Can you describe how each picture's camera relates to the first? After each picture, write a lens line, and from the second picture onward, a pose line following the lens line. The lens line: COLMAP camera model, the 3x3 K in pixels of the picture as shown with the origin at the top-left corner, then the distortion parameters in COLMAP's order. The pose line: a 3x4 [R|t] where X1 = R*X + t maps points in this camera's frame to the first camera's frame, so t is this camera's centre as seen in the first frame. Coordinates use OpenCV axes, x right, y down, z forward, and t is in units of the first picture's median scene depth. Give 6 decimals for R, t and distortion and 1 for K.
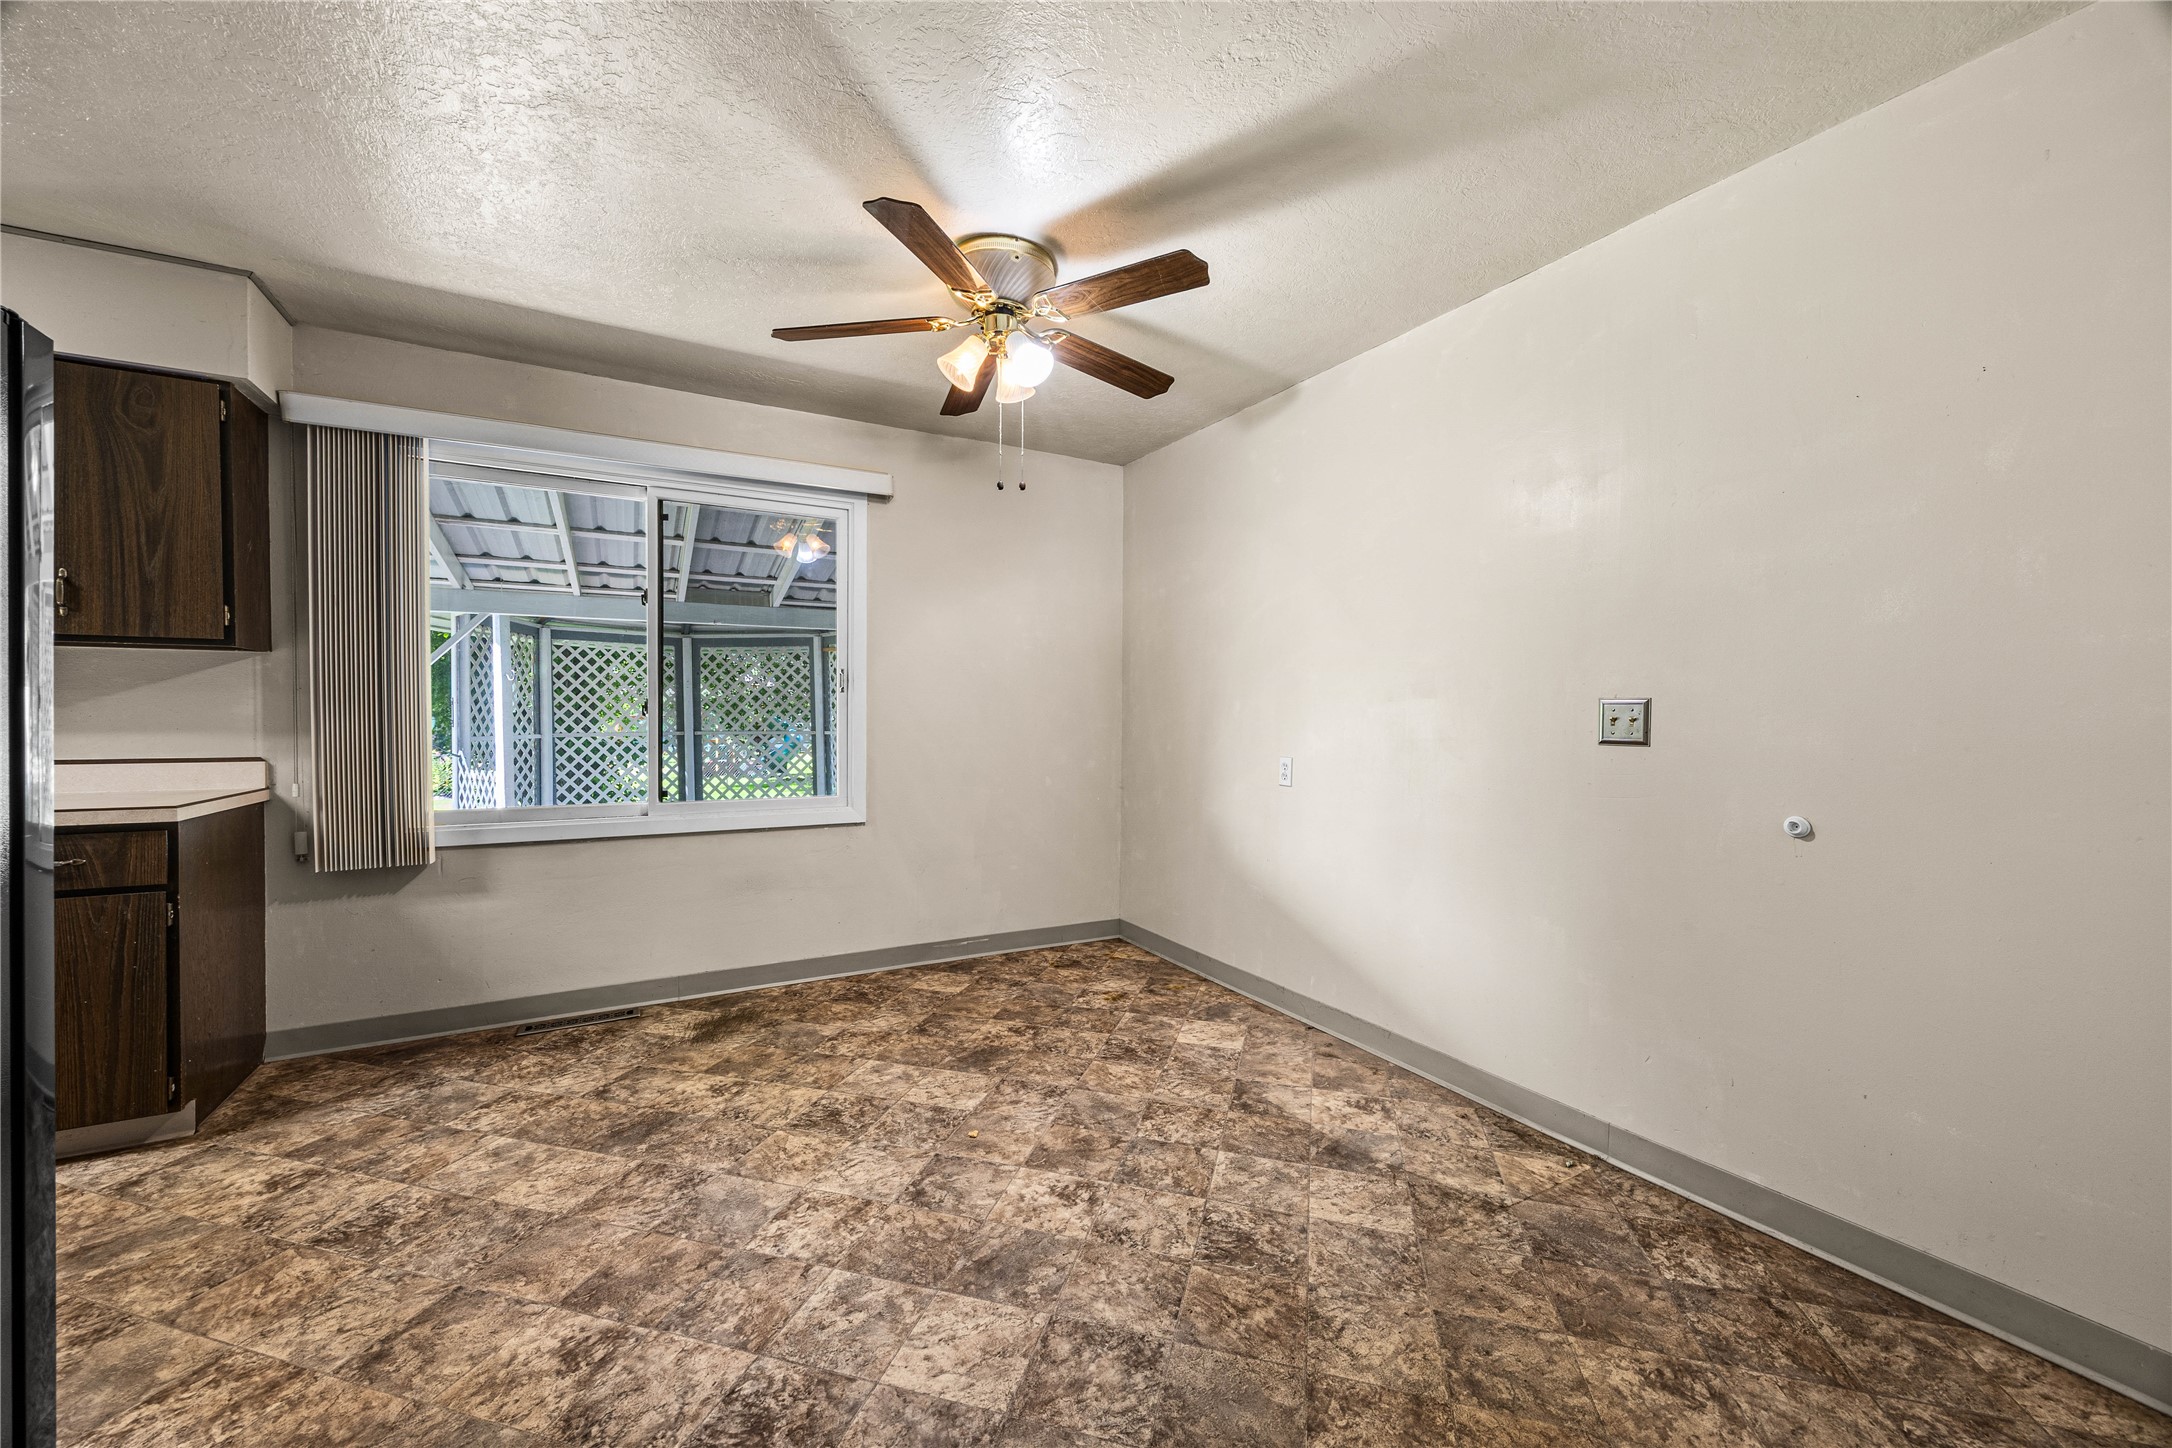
lens RADIAL K [[830.5, 0, 1089.3], [0, 830.5, 728.7], [0, 0, 1]] dist [-0.000916, -0.000193]
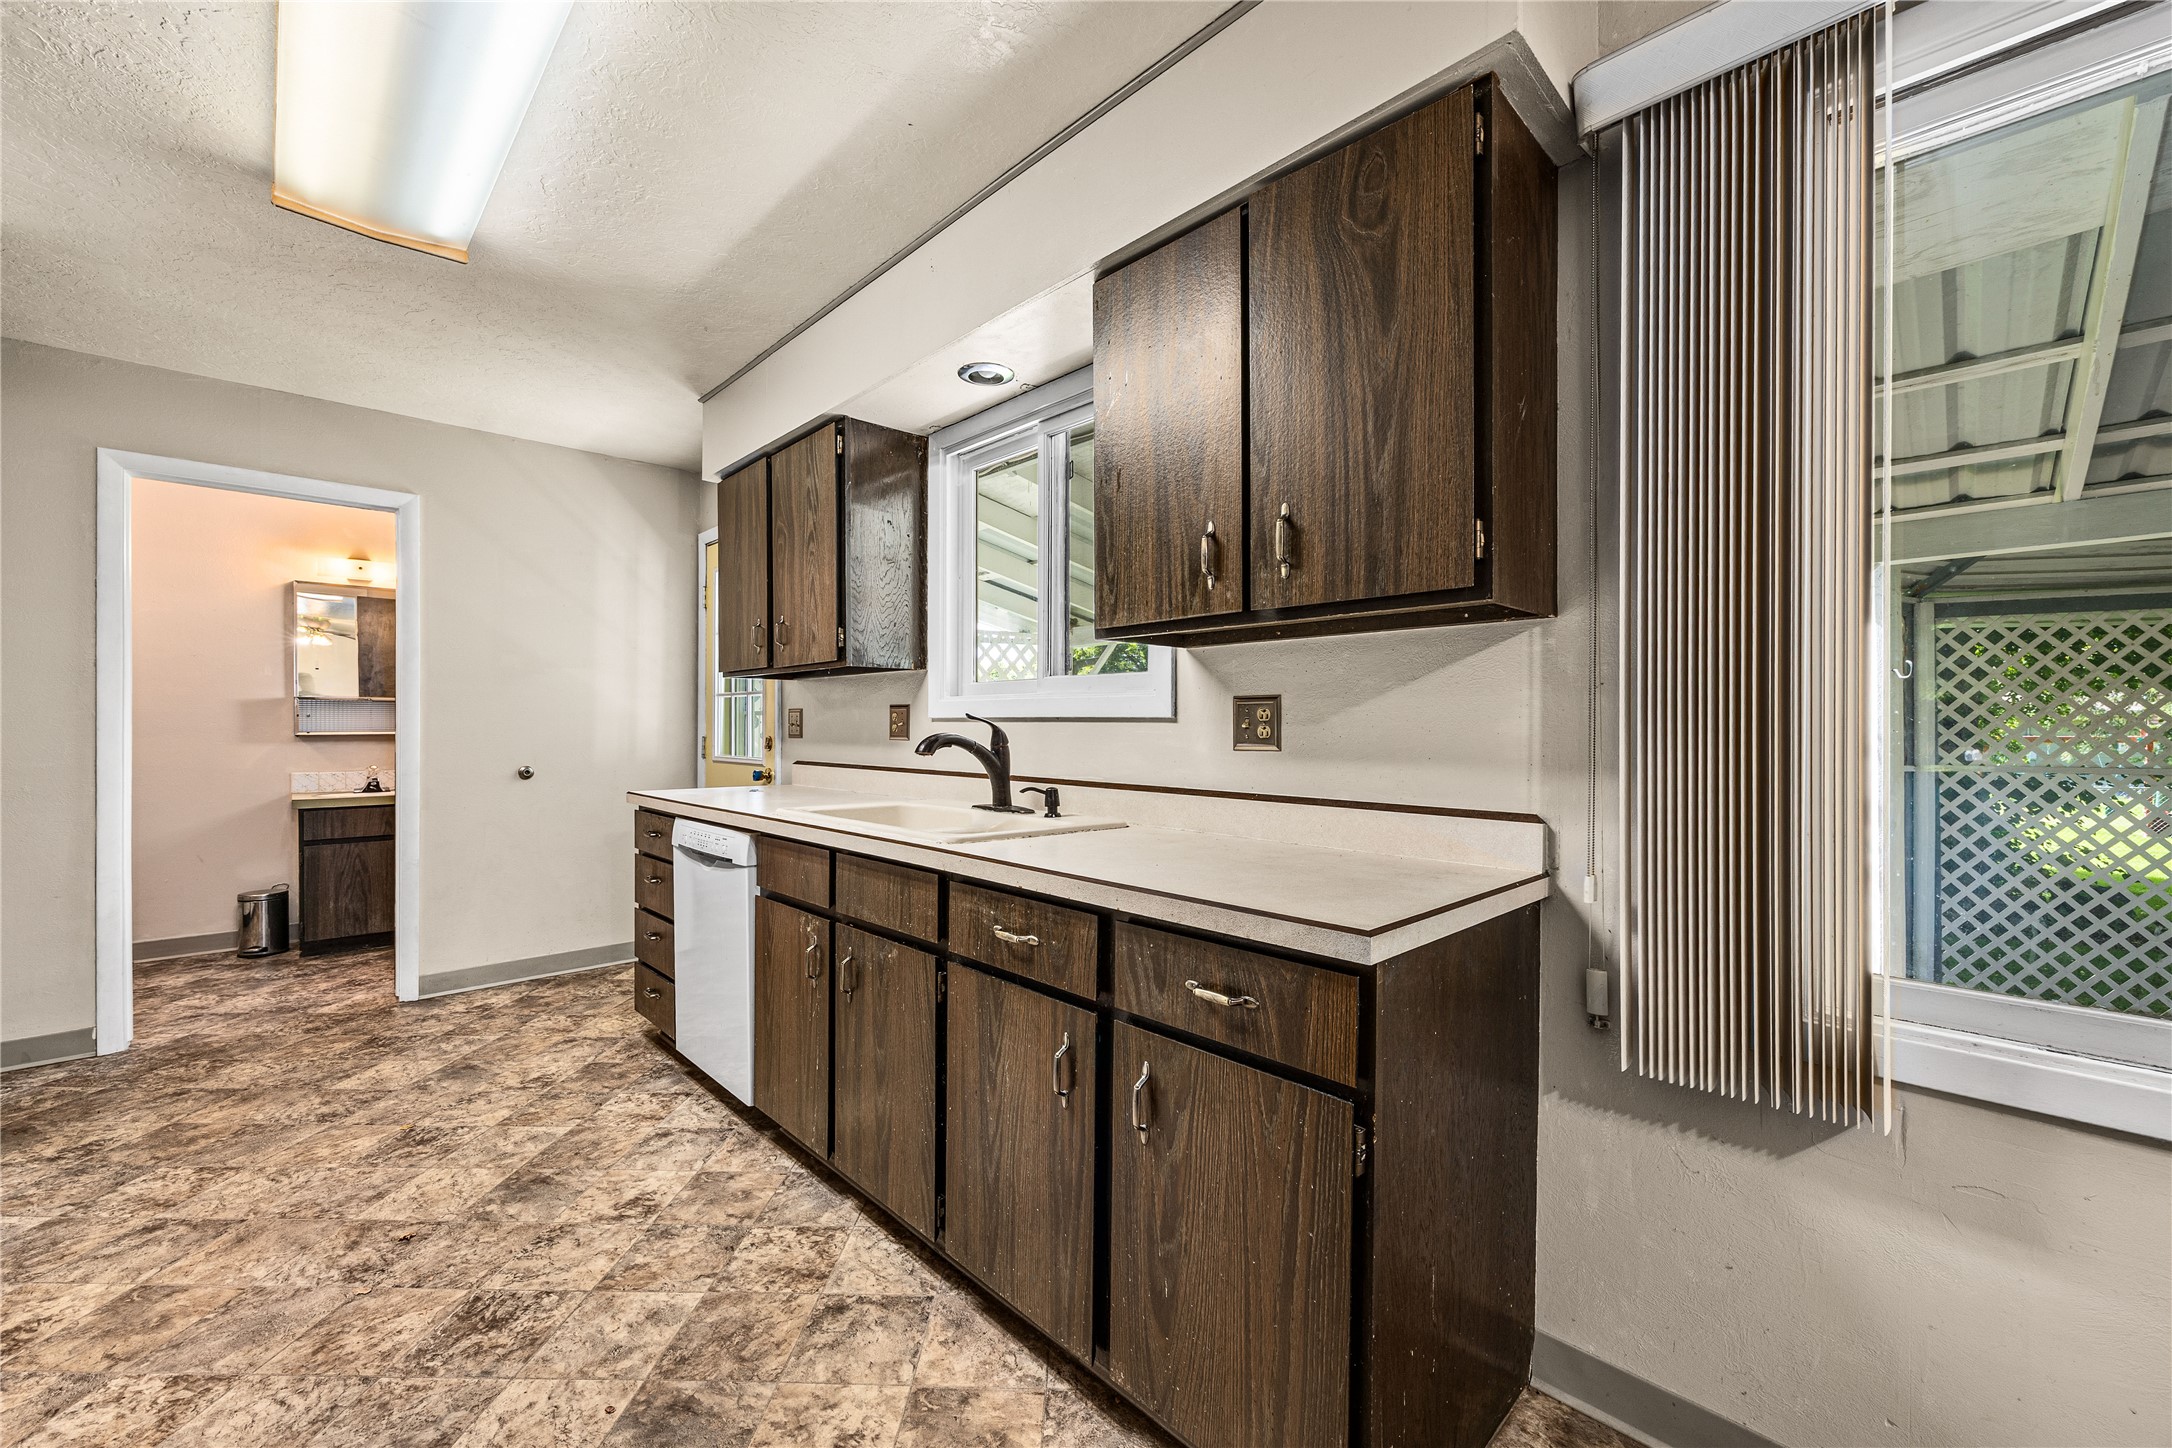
lens RADIAL K [[852.1, 0, 1084.1], [0, 852.1, 730.2], [0, 0, 1]] dist [-0.003148, -0.000494]
pose [[0.257699, 0.000592, -0.966225, -0.696298], [-0.020846, 0.999770, -0.004947, -0.014842], [0.966000, 0.021417, 0.257652, 0.736987]]
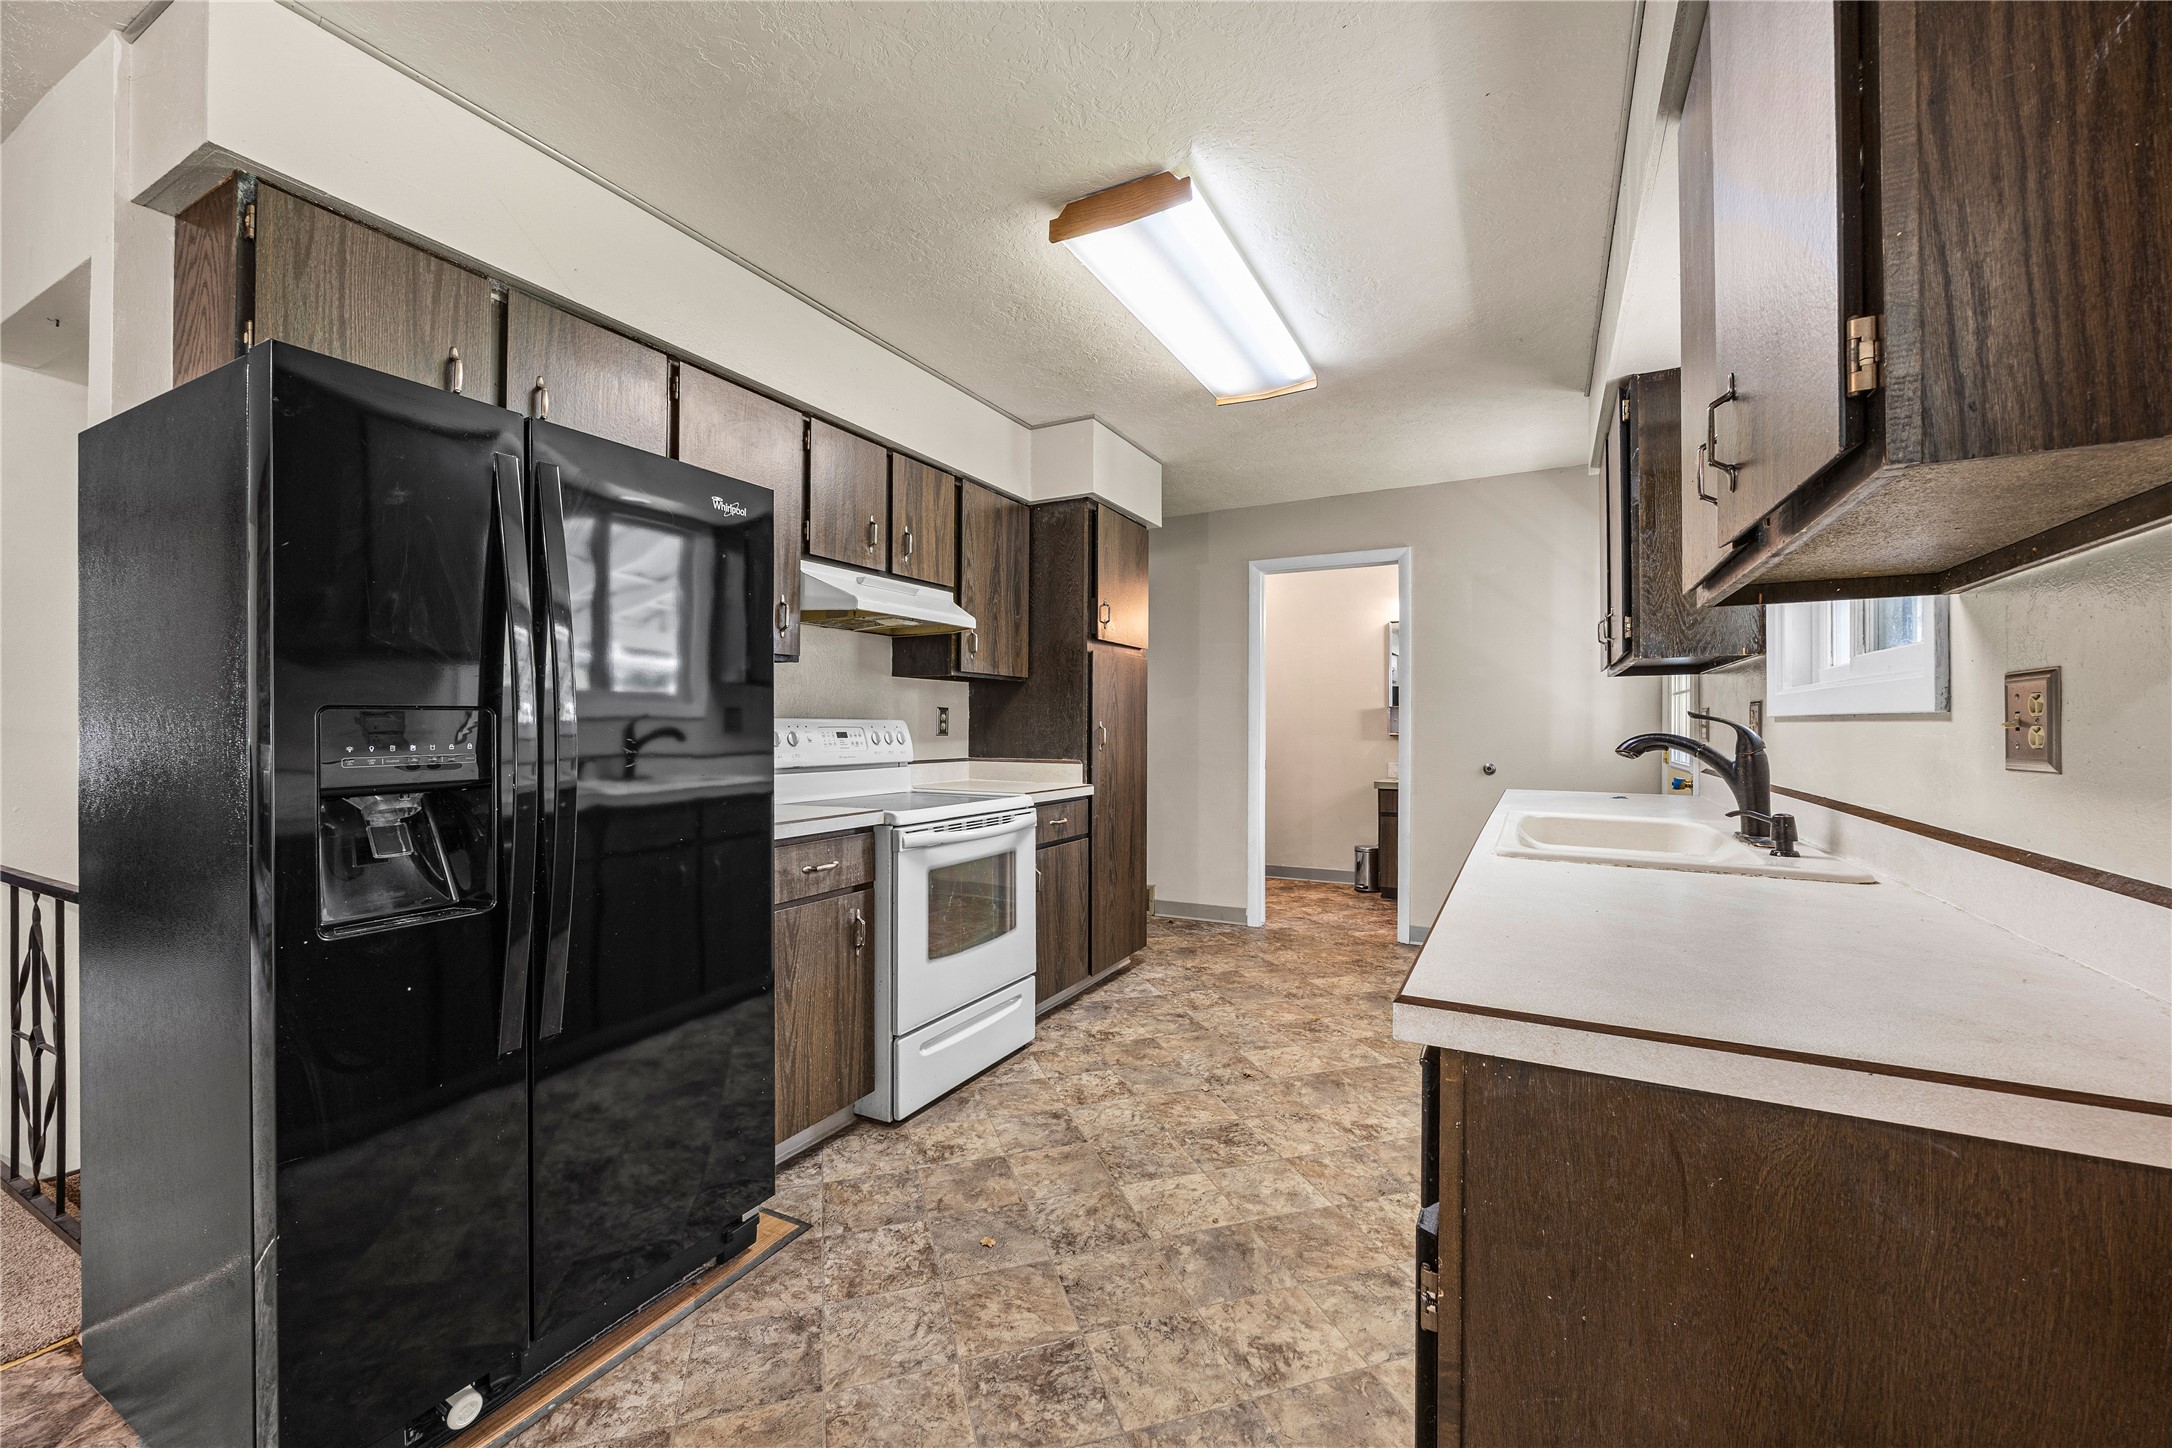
lens RADIAL K [[857.1, 0, 1090.3], [0, 857.1, 727.7], [0, 0, 1]] dist [-0.000147, -0.000004]
pose [[-0.837390, -0.004445, -0.546588, -0.810473], [-0.015403, 0.999762, 0.015468, -0.026567], [0.546389, 0.021372, -0.837259, 1.264149]]
